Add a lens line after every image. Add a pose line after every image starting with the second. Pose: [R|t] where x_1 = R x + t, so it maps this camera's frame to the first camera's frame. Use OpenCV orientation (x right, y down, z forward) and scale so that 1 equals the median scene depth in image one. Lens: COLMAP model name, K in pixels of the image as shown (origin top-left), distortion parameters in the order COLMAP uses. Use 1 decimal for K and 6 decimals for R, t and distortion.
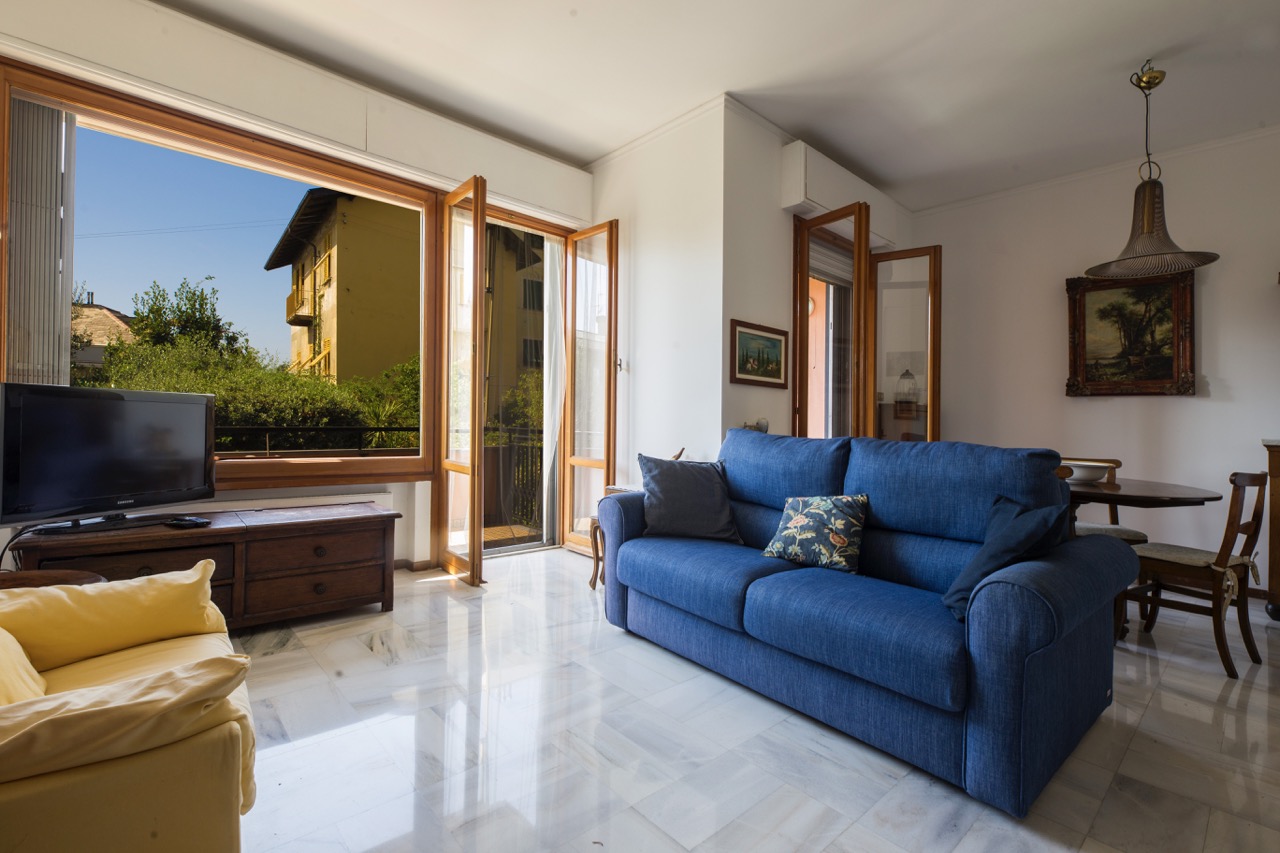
lens RADIAL K [[546.9, 0, 655.0], [0, 546.9, 419.9], [0, 0, 1]] dist [-0.001531, -0.000057]
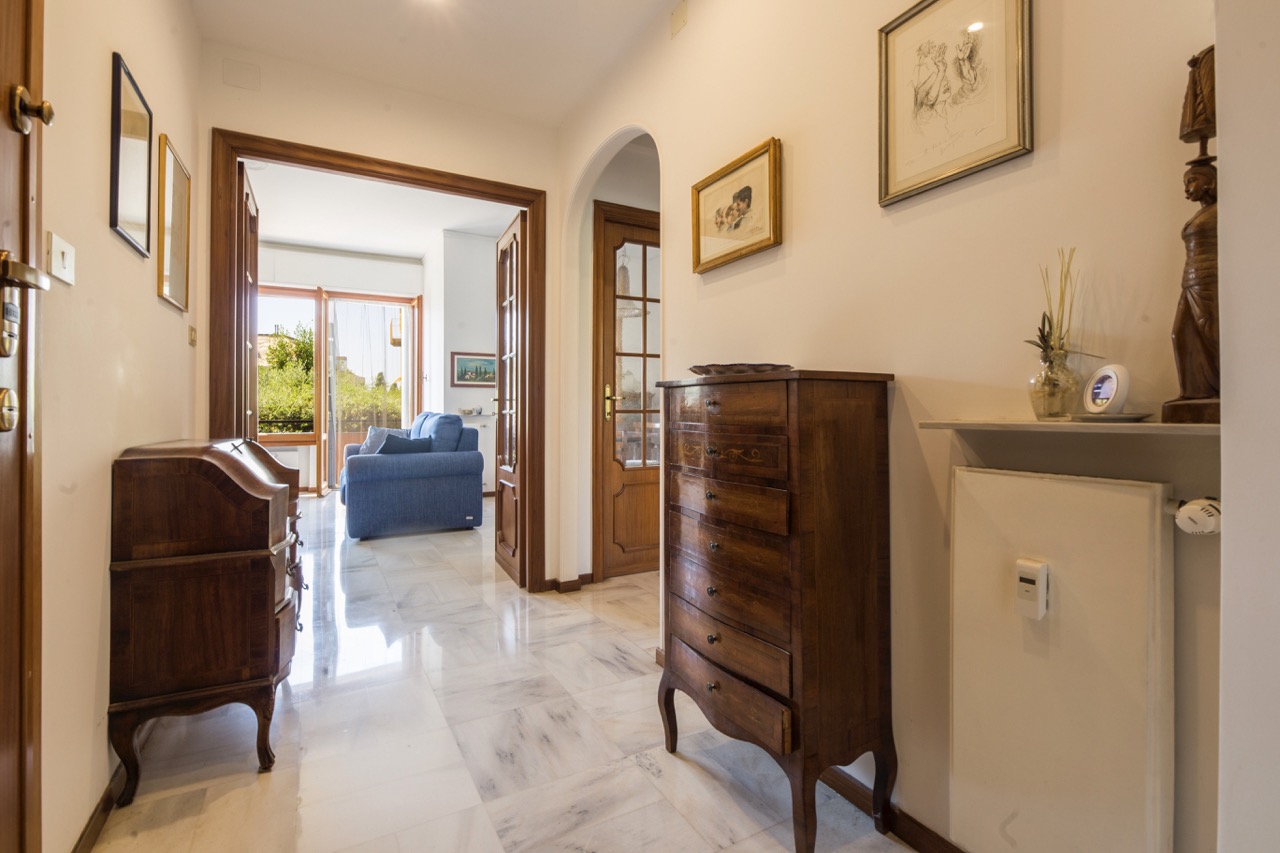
lens RADIAL K [[569.7, 0, 640.7], [0, 569.7, 412.5], [0, 0, 1]] dist [0.000644, -0.000012]
pose [[0.974627, -0.031870, -0.221553, 1.109323], [0.031168, 0.999492, -0.006663, 0.046987], [0.221653, -0.000412, 0.975126, -0.667206]]
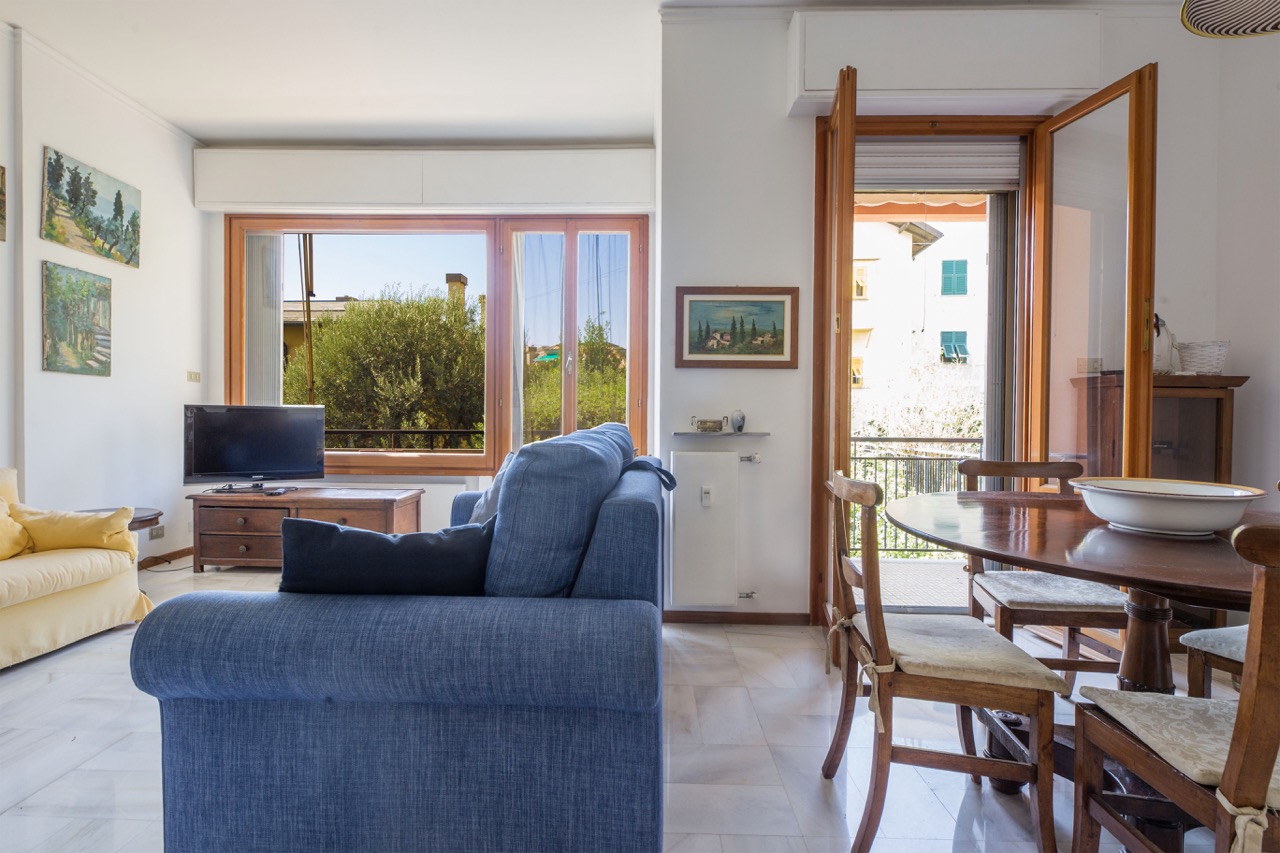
lens RADIAL K [[597.6, 0, 640.0], [0, 597.6, 426.5], [0, 0, 1]] dist [-0.000377, -0.000696]
pose [[0.731904, -0.017166, -0.681191, 0.659439], [0.016138, 0.999839, -0.007856, 0.023720], [0.681216, -0.005243, 0.732064, 0.309099]]
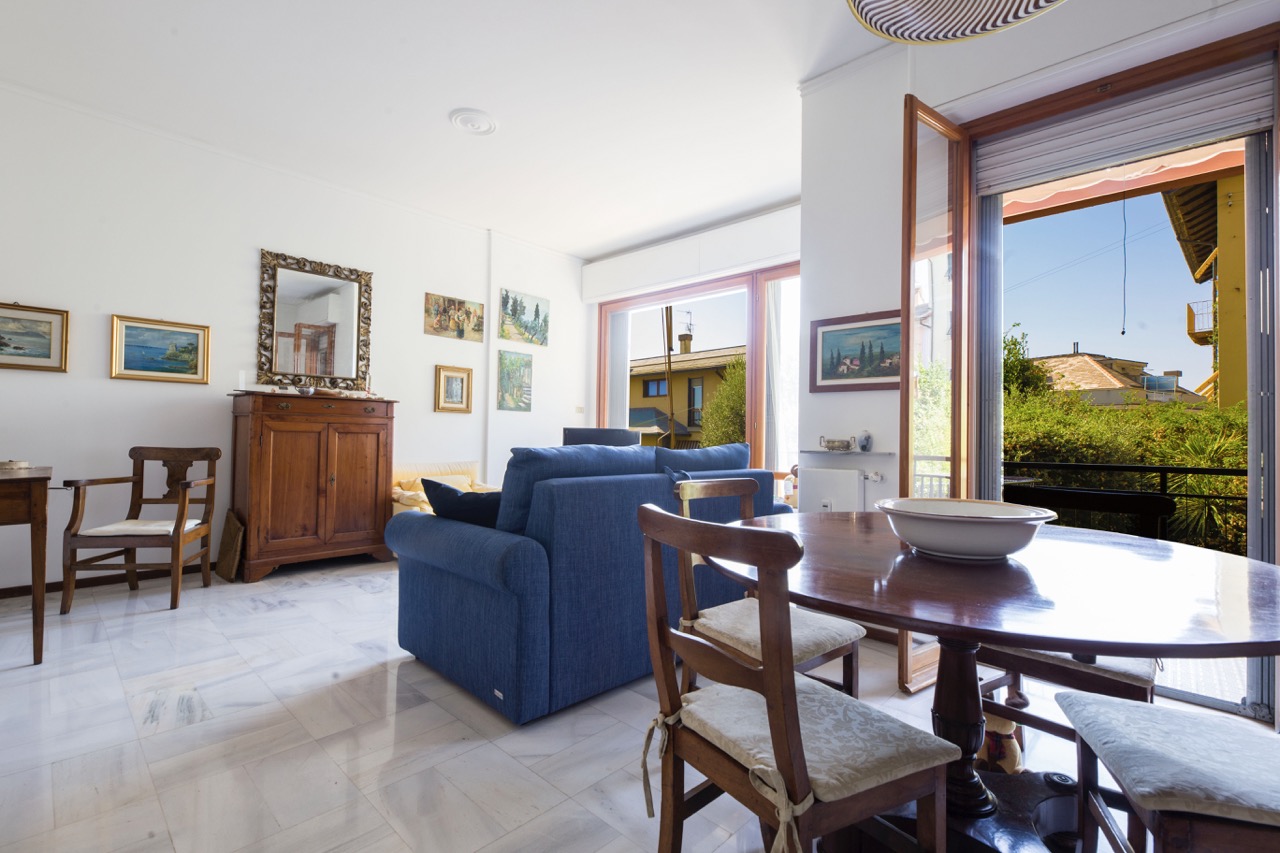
lens RADIAL K [[577.1, 0, 640.0], [0, 577.1, 426.5], [0, 0, 1]] dist [-0.000367, -0.000243]
pose [[0.082363, -0.045833, -0.995548, 1.004726], [-0.012380, 0.998818, -0.047008, 0.034714], [0.996526, 0.016197, 0.081698, 0.612366]]
